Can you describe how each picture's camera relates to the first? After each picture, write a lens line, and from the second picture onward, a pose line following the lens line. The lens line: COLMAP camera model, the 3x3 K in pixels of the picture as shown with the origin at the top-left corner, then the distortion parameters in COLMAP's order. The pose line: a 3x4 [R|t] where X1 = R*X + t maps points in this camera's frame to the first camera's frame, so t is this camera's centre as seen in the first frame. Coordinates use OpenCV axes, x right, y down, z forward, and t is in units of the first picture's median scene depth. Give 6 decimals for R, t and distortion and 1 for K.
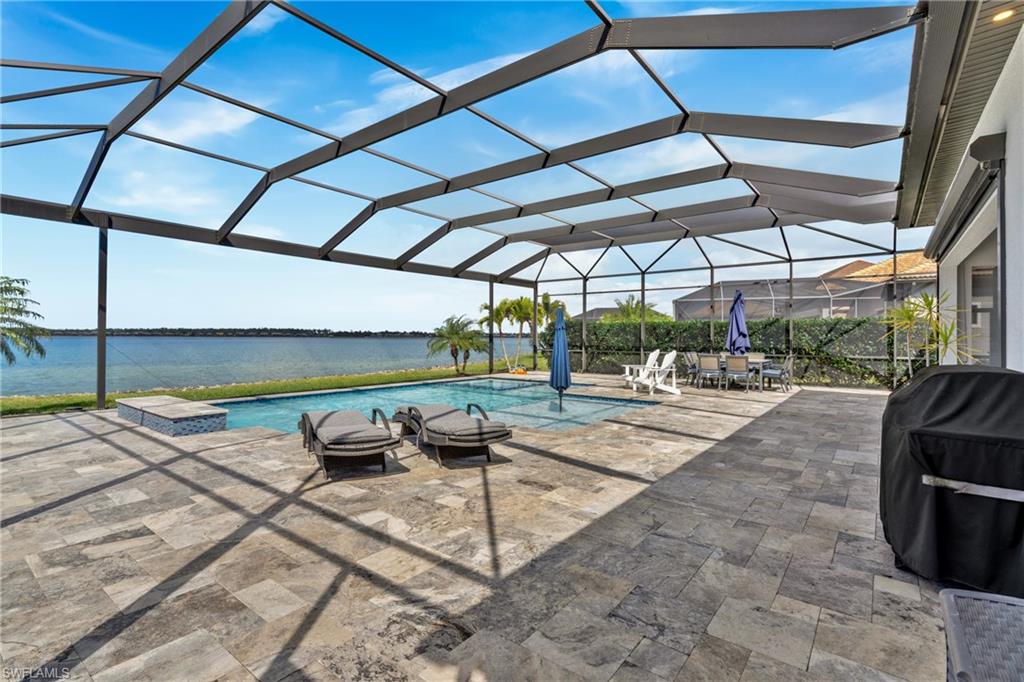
lens RADIAL K [[482.9, 0, 514.4], [0, 482.9, 335.9], [0, 0, 1]] dist [-0.000628, -0.000023]
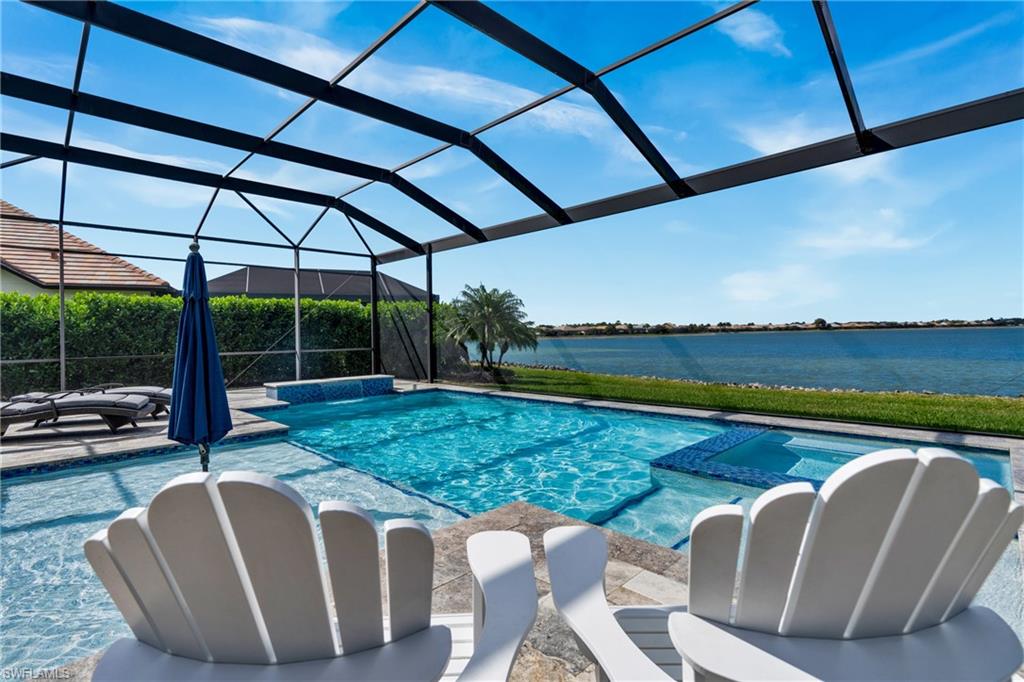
lens RADIAL K [[482.9, 0, 514.4], [0, 482.9, 335.9], [0, 0, 1]] dist [-0.000628, -0.000023]
pose [[-0.127605, -0.003595, -0.991819, 0.232887], [0.026929, 0.999612, -0.007088, 0.015524], [0.991459, -0.027613, -0.127459, 0.835305]]
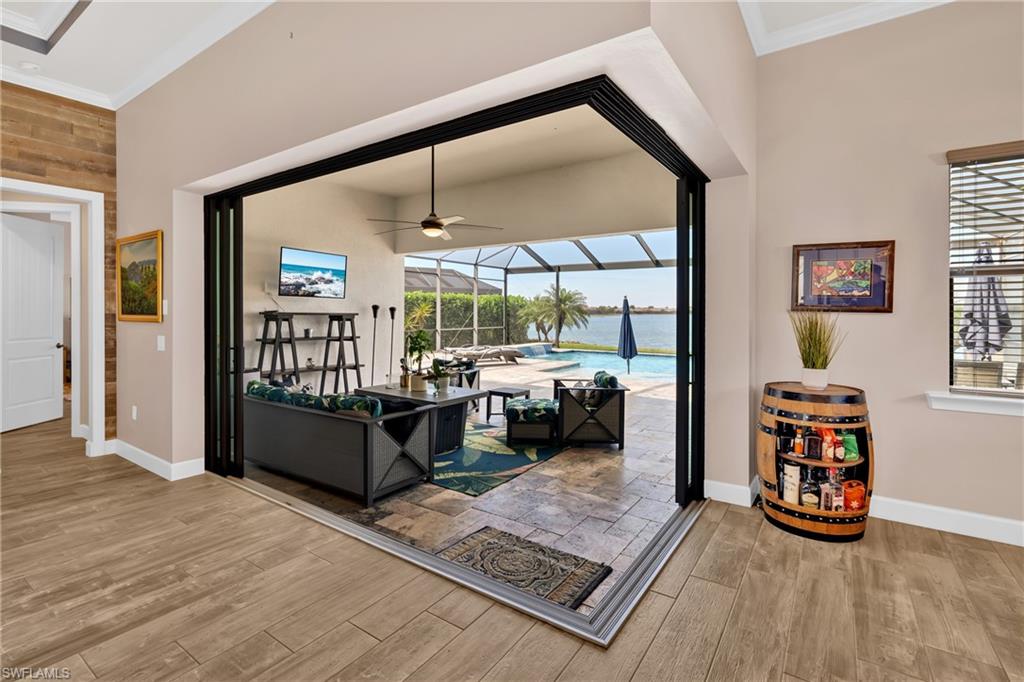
lens RADIAL K [[472.4, 0, 515.6], [0, 472.4, 317.1], [0, 0, 1]] dist [-0.001814, 0.000252]
pose [[0.052428, 0.001845, -0.998623, 0.896369], [0.008056, 0.999965, 0.002270, -0.011797], [0.998592, -0.008164, 0.052411, 0.315777]]
